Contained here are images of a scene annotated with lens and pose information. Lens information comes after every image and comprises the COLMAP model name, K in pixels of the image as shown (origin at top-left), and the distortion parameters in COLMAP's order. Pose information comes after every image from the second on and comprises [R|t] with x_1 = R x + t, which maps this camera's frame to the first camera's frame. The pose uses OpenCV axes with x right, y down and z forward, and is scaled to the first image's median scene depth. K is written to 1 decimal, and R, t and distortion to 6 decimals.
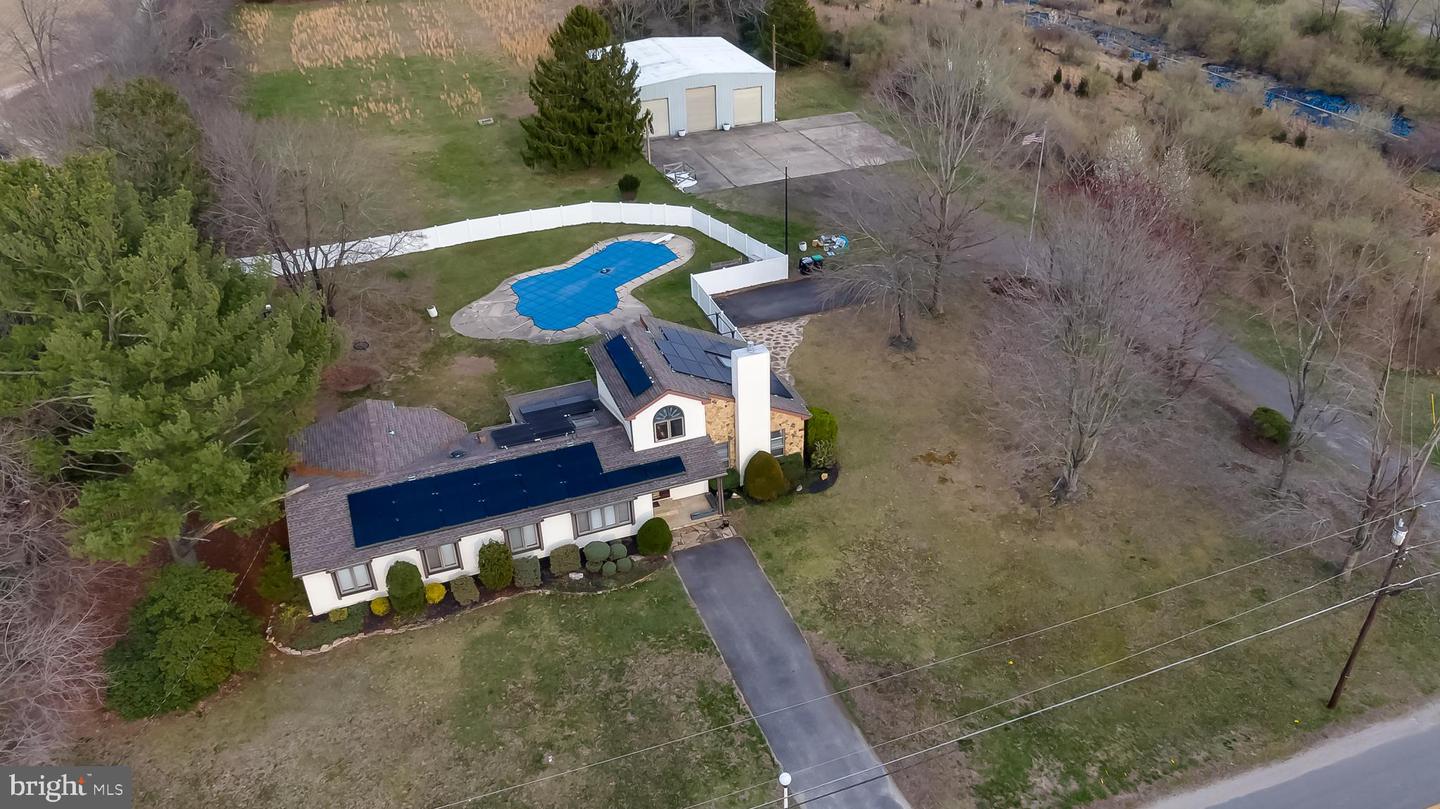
lens RADIAL K [[1061.4, 0, 746.3], [0, 1061.4, 421.2], [0, 0, 1]] dist [0.054249, -0.073390]
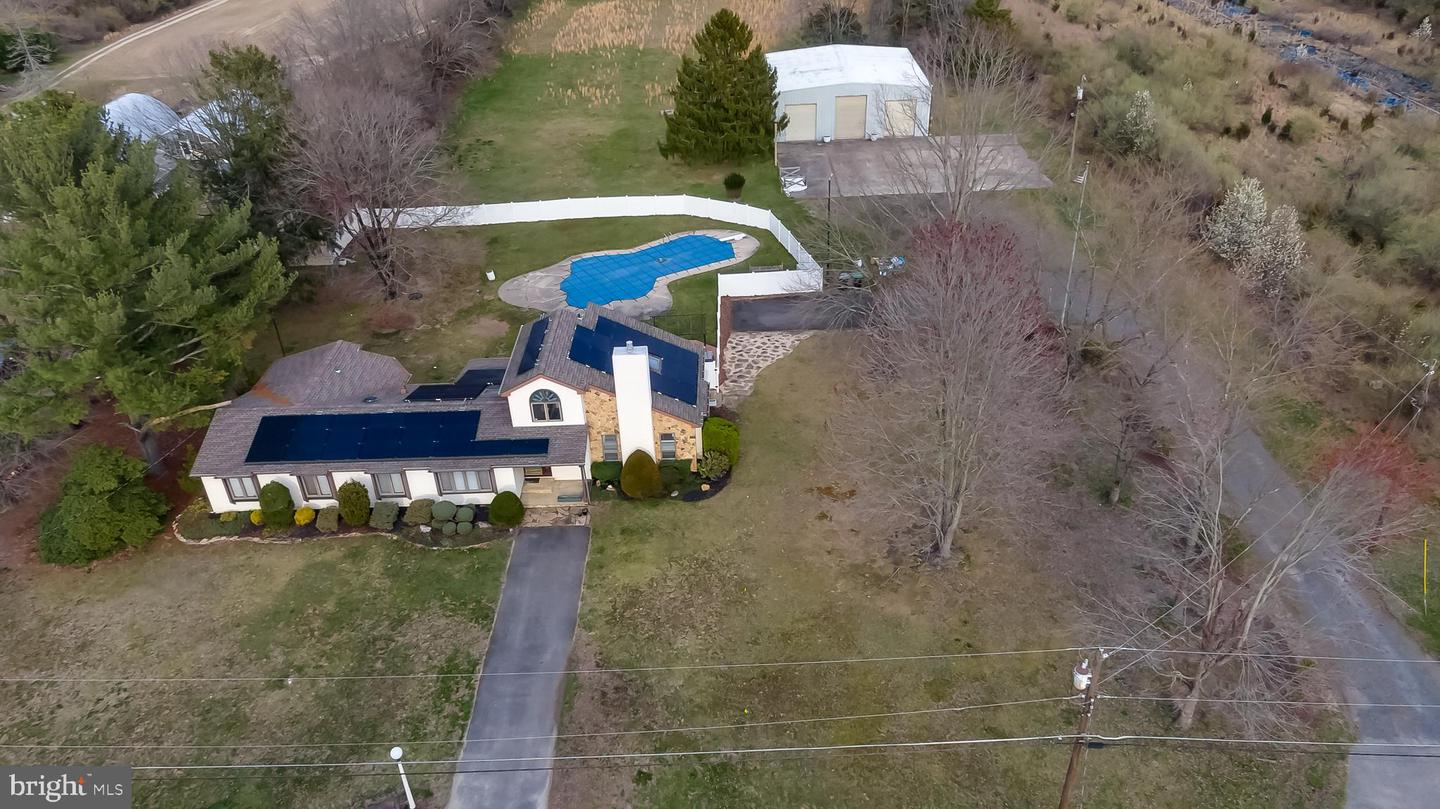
lens RADIAL K [[1025.4, 0, 720.0], [0, 1025.4, 404.5], [0, 0, 1]] dist [0.051051, -0.055103]
pose [[0.931886, 0.176011, -0.317188, 0.399349], [-0.177832, 0.983781, 0.023447, -0.052663], [0.316170, 0.034556, 0.948073, 0.091447]]
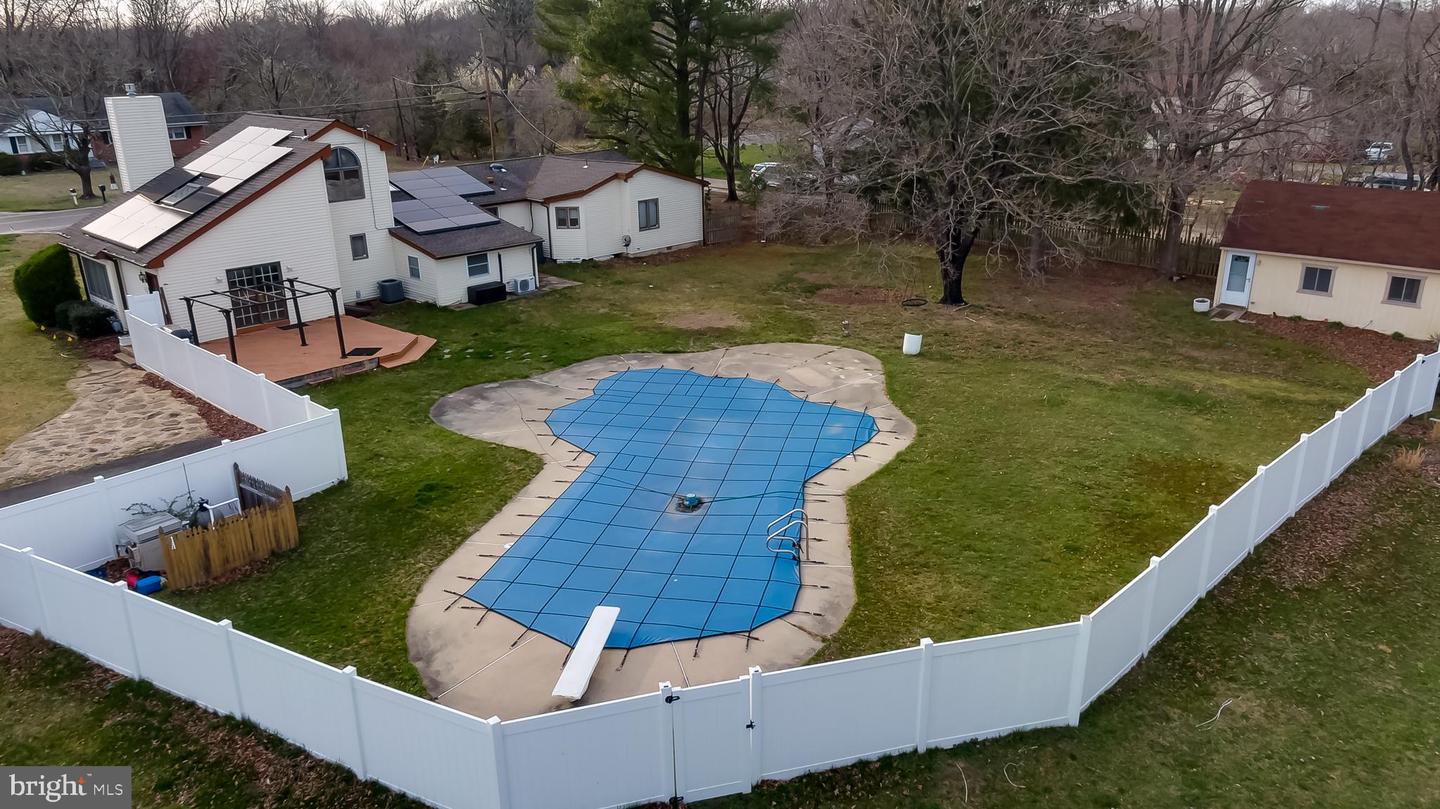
lens RADIAL K [[1025.4, 0, 720.0], [0, 1025.4, 404.5], [0, 0, 1]] dist [0.051051, -0.055103]
pose [[-0.905323, 0.166461, -0.390745, -0.049157], [-0.205053, 0.634369, 0.745338, -0.558623], [0.371947, 0.754895, -0.540175, 1.696045]]
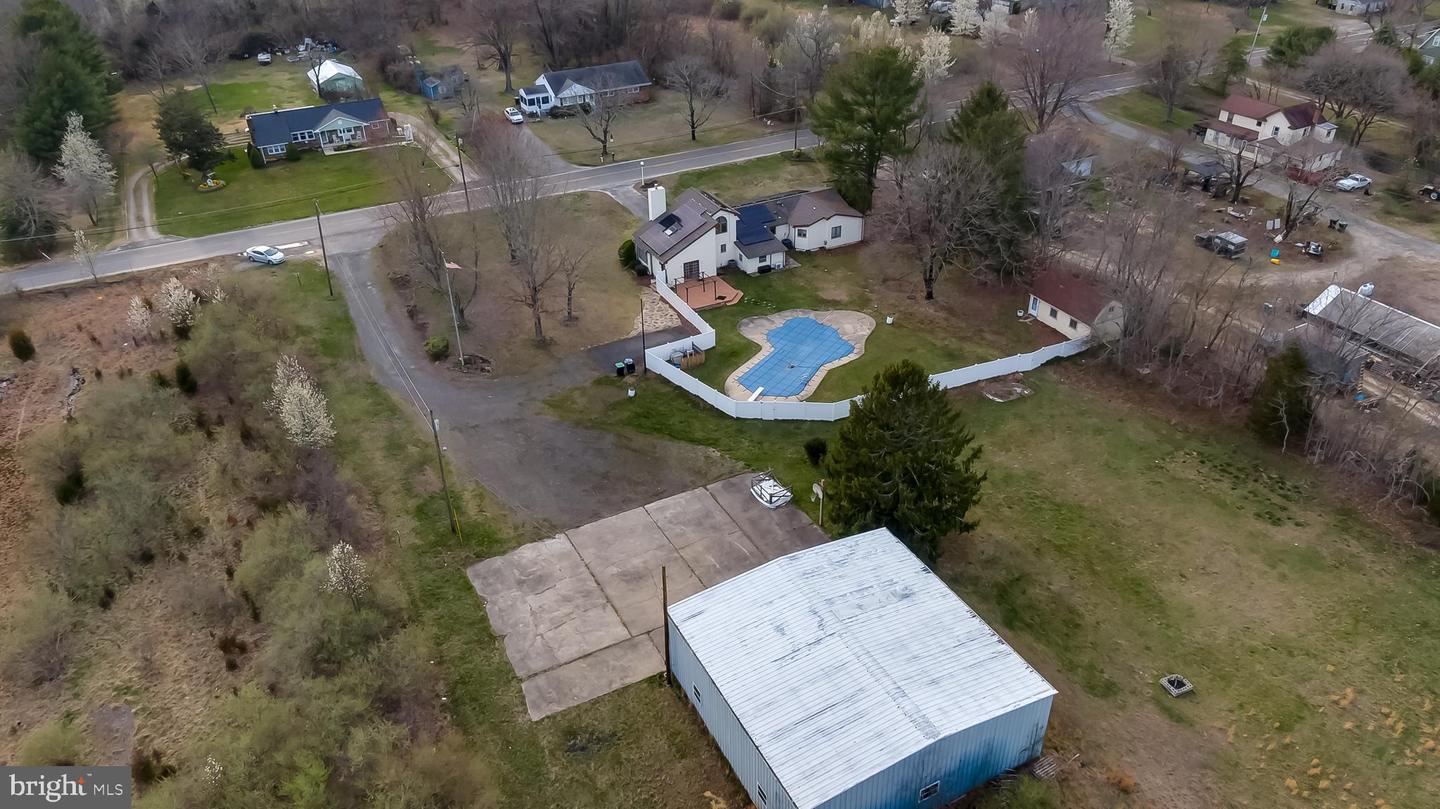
lens RADIAL K [[1025.4, 0, 720.0], [0, 1025.4, 404.5], [0, 0, 1]] dist [0.051051, -0.055103]
pose [[-0.994541, 0.079757, -0.067283, 0.051739], [-0.026400, 0.431493, 0.901730, -1.791975], [0.100952, 0.898584, -0.427032, 2.302431]]
